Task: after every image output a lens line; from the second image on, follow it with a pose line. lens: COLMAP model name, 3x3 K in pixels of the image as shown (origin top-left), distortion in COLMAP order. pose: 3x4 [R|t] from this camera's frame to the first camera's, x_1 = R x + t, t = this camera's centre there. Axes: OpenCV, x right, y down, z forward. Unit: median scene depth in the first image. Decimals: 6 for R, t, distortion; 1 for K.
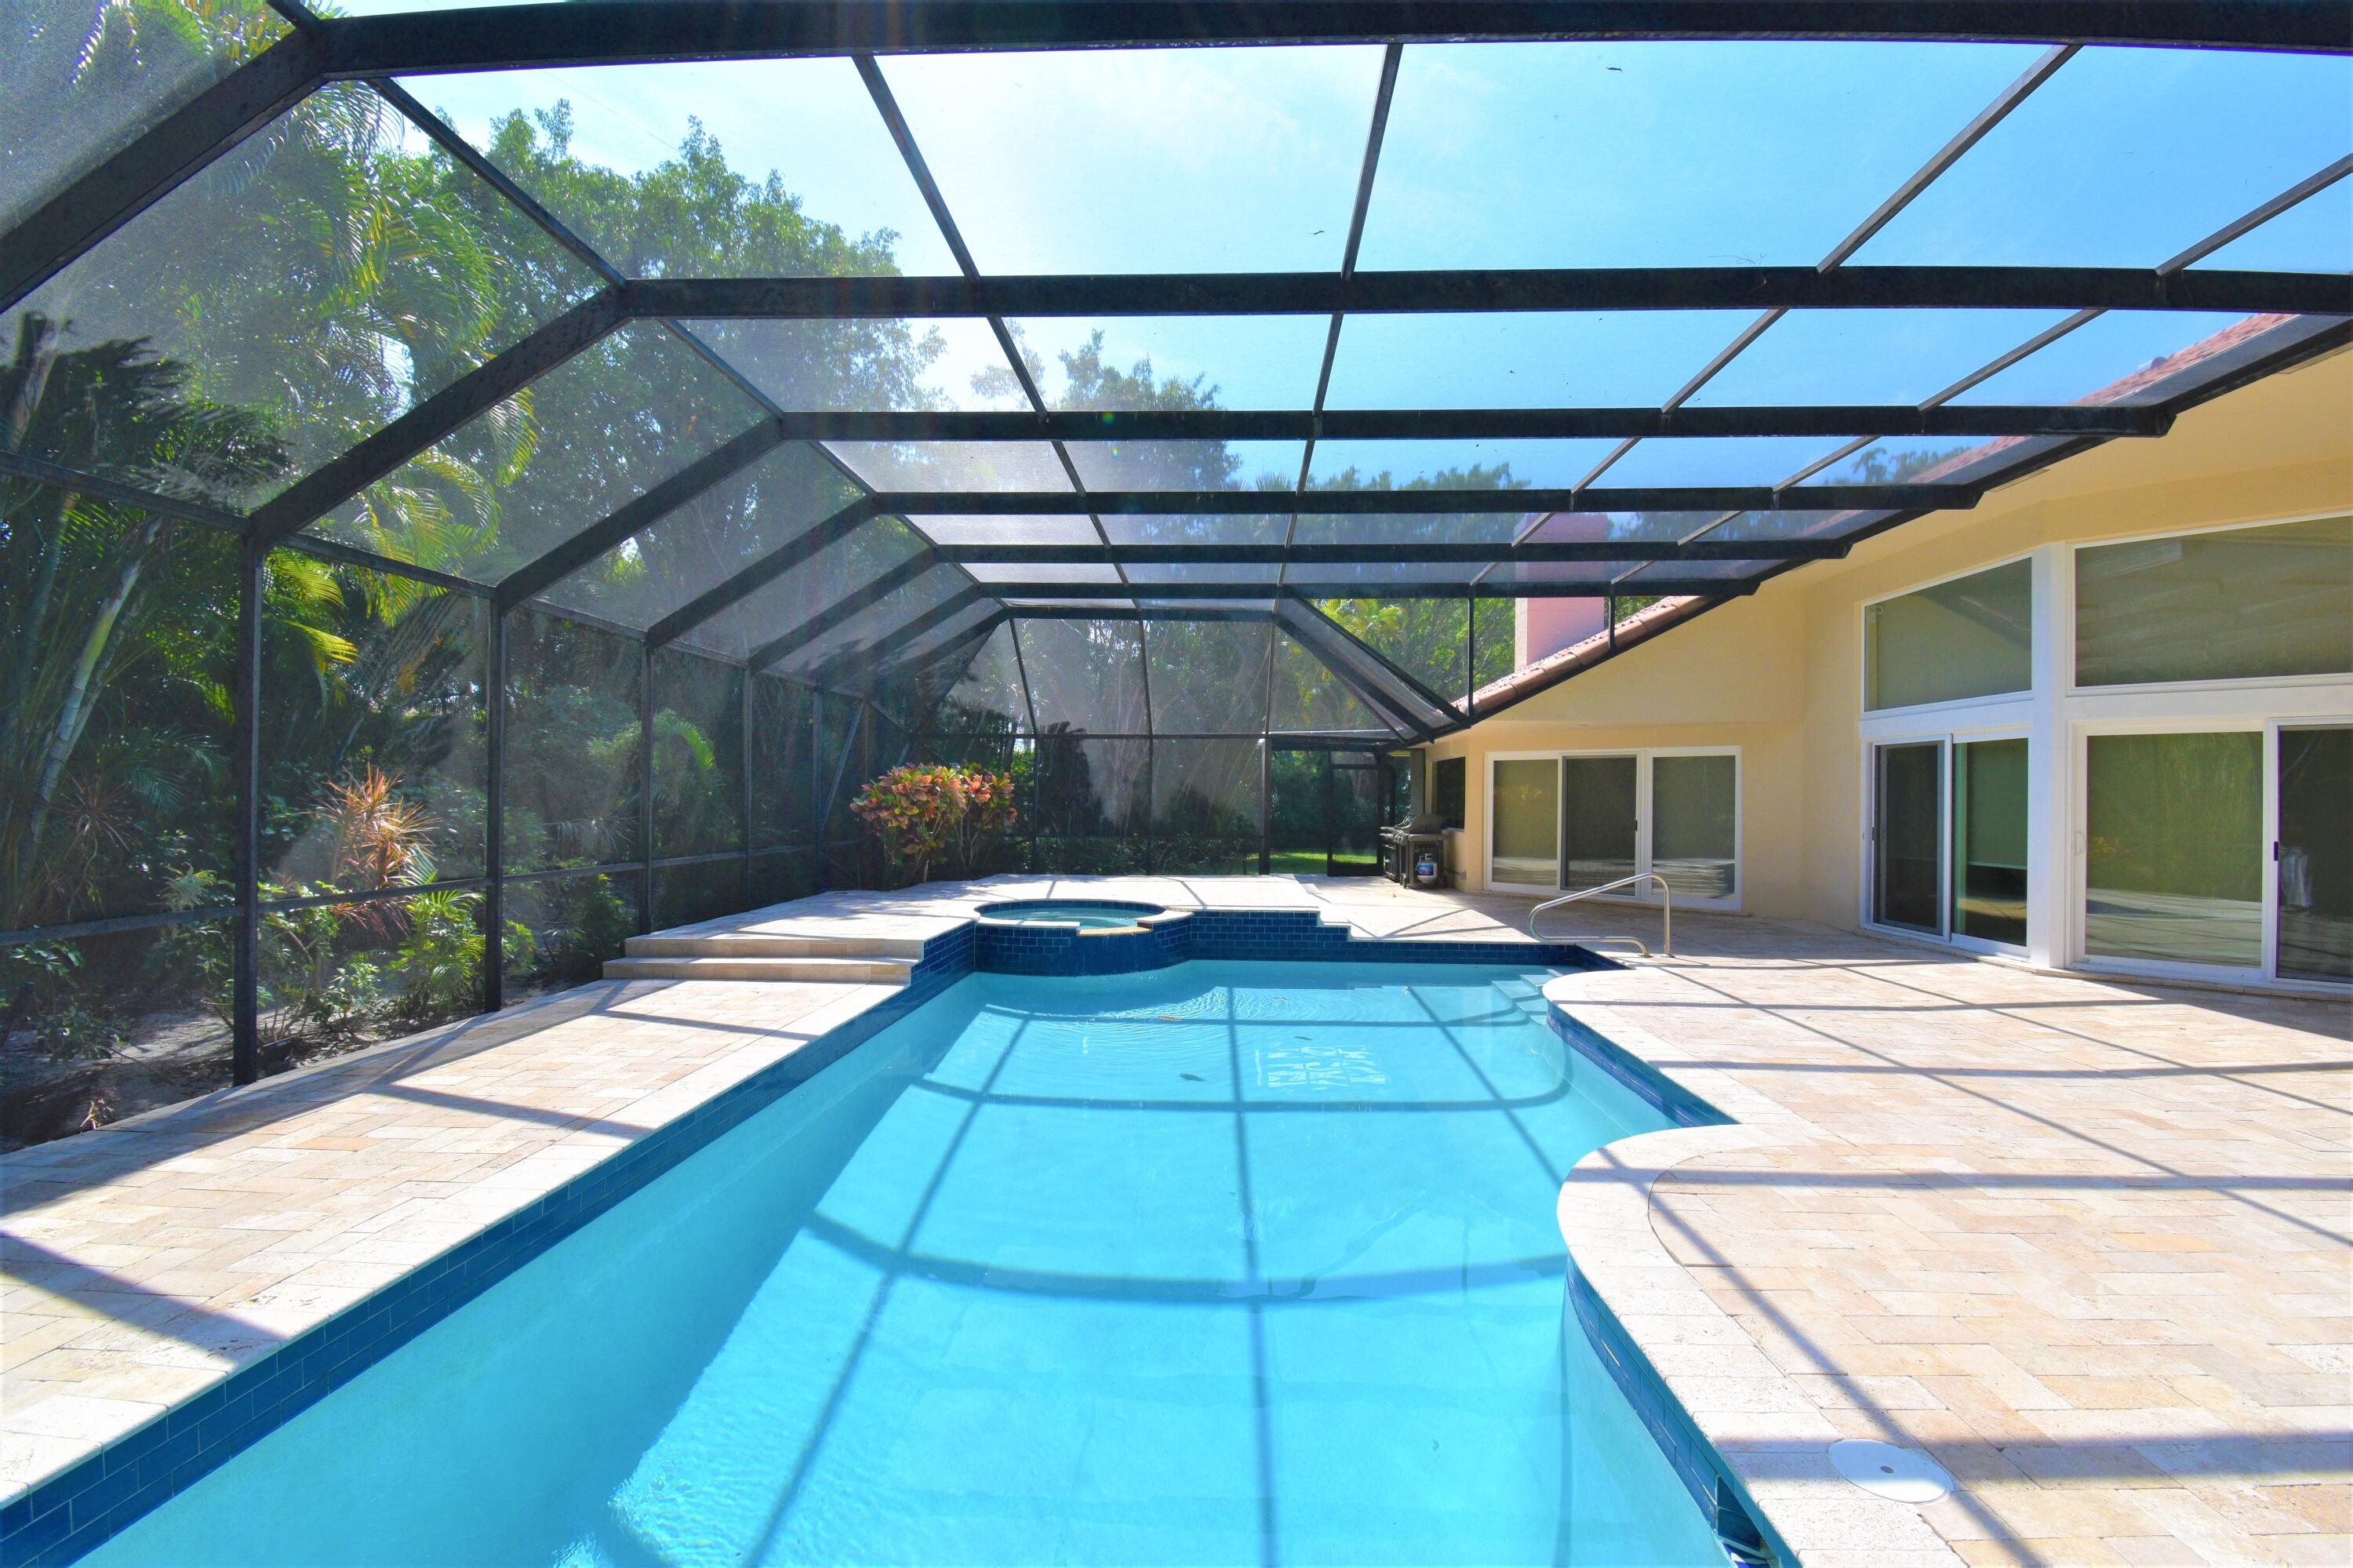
lens RADIAL K [[1037.0, 0, 1123.9], [0, 1037.0, 802.0], [0, 0, 1]] dist [0.013413, -0.018262]
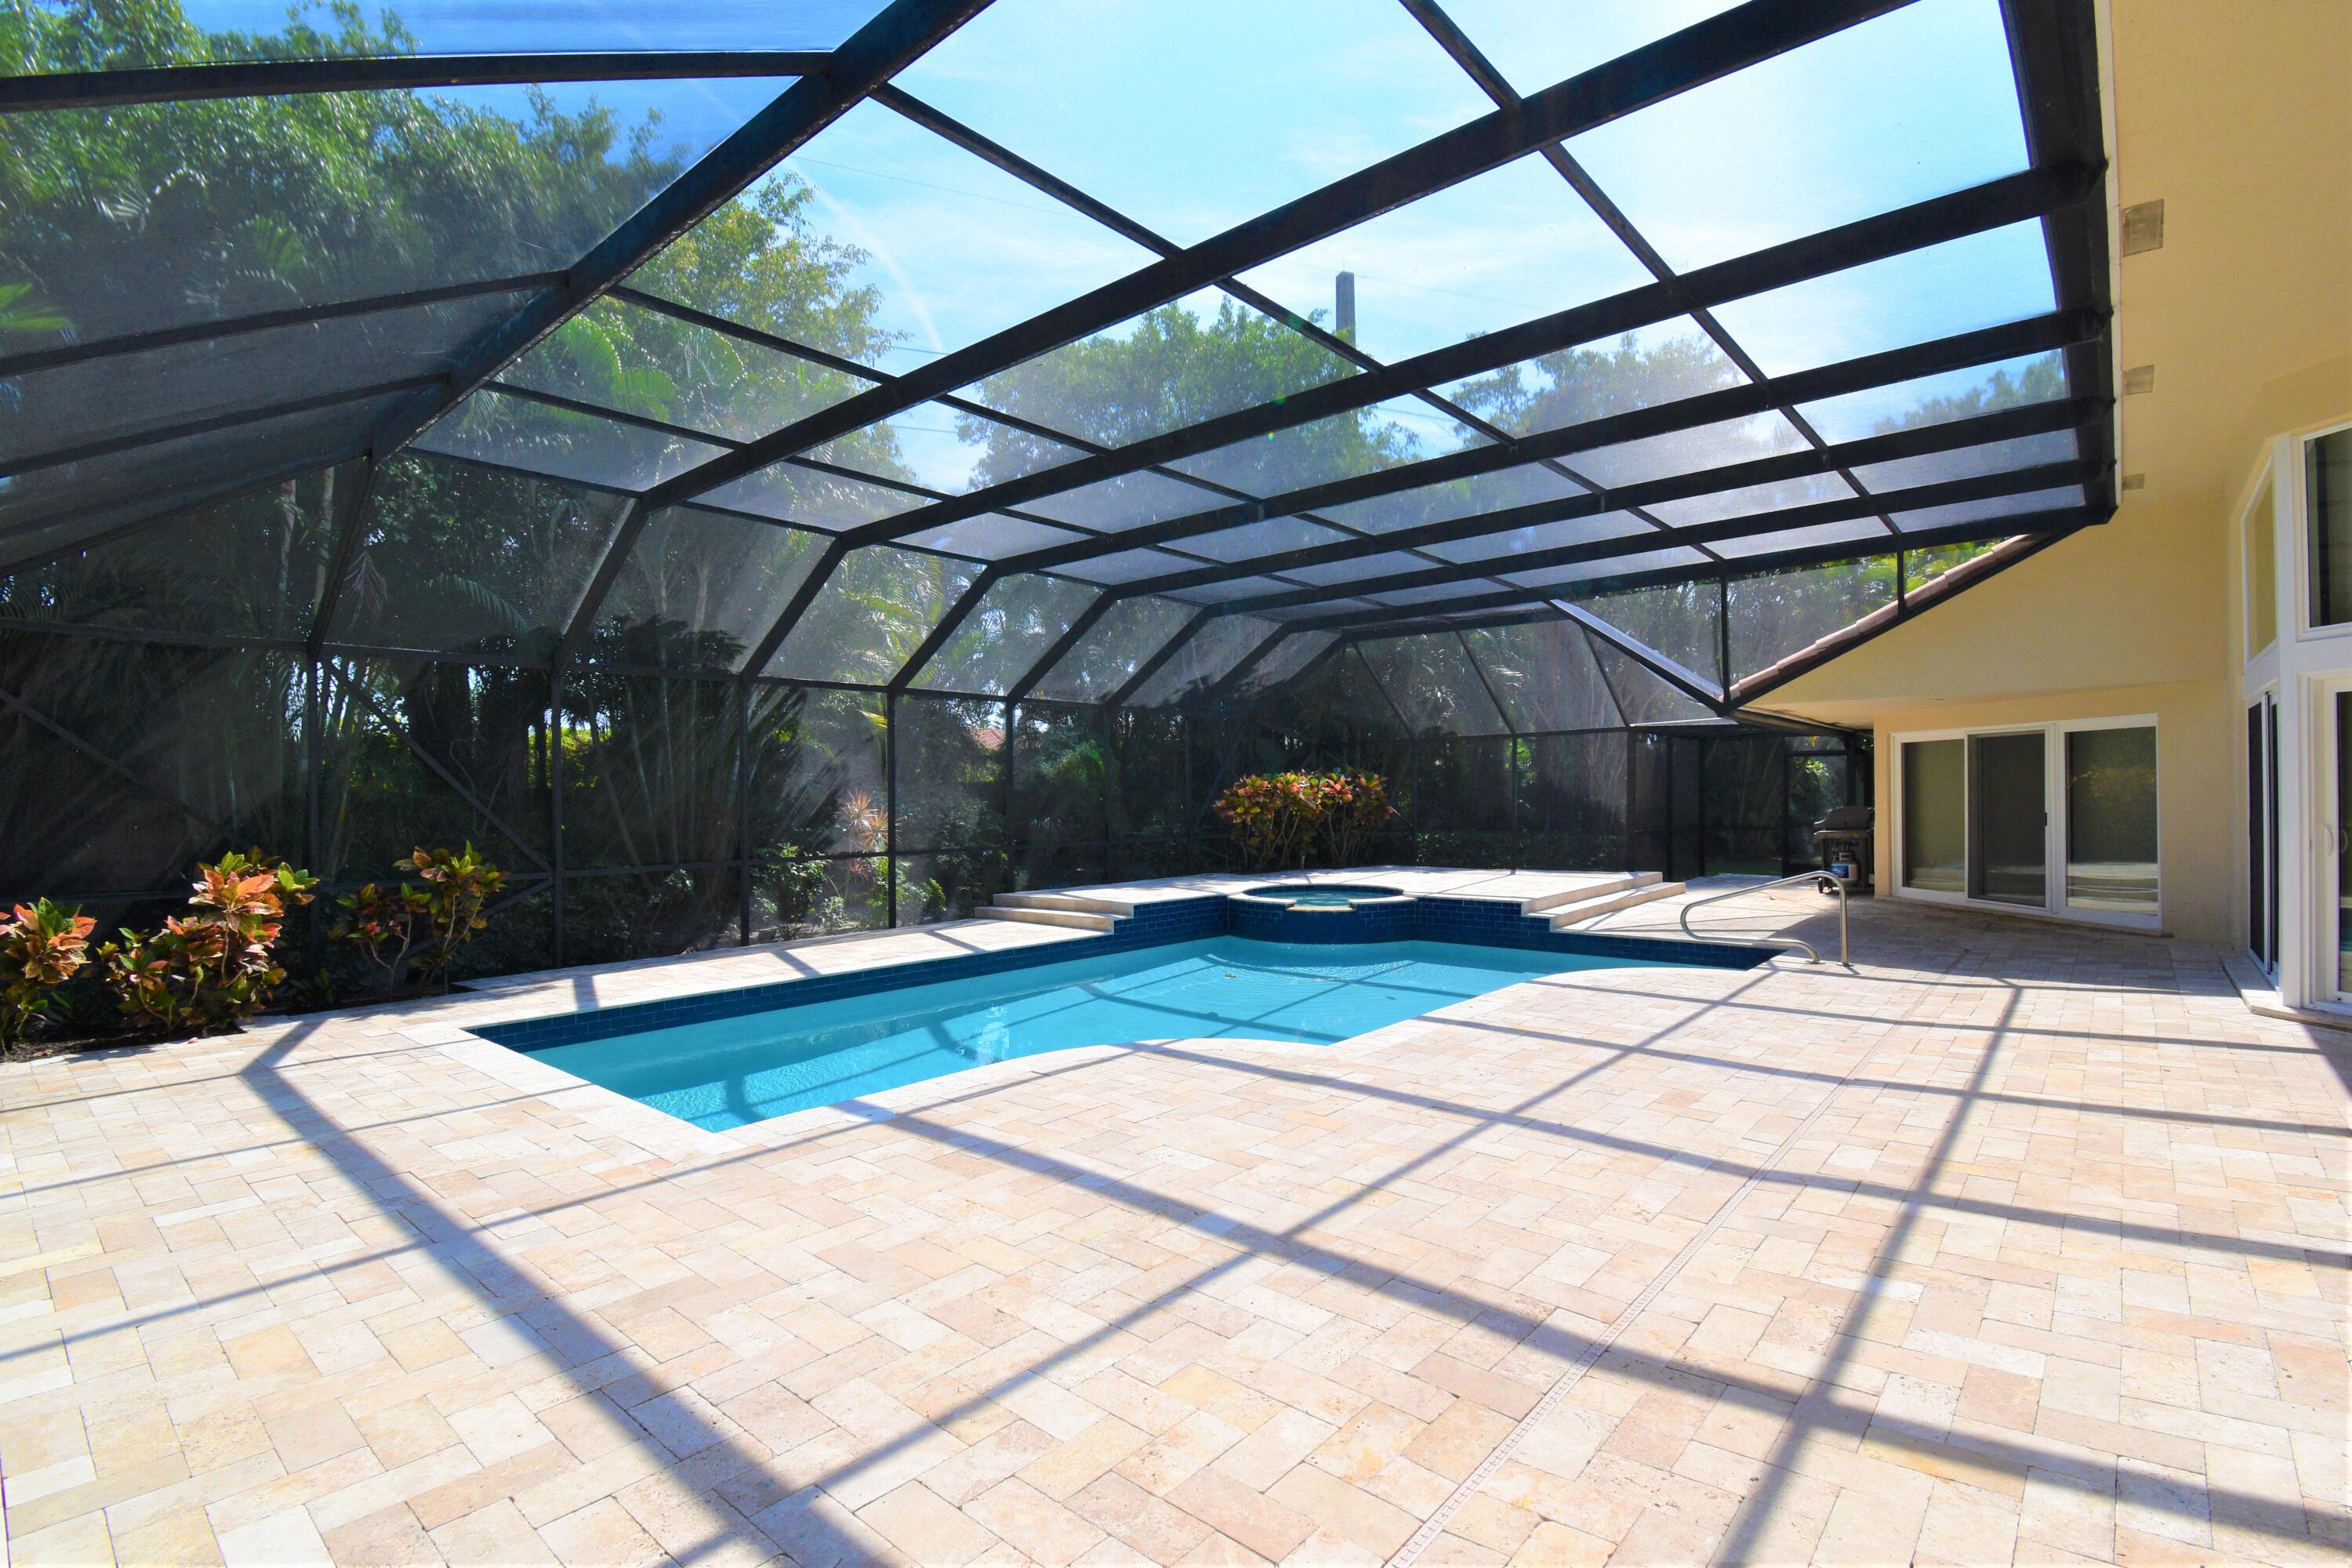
lens RADIAL K [[1036.6, 0, 1123.5], [0, 1036.6, 802.0], [0, 0, 1]] dist [0.013413, -0.018262]
pose [[0.777924, -0.015316, -0.628172, 1.090722], [0.016053, 0.999861, -0.004499, 0.004966], [0.628153, -0.006584, 0.778062, -0.150379]]
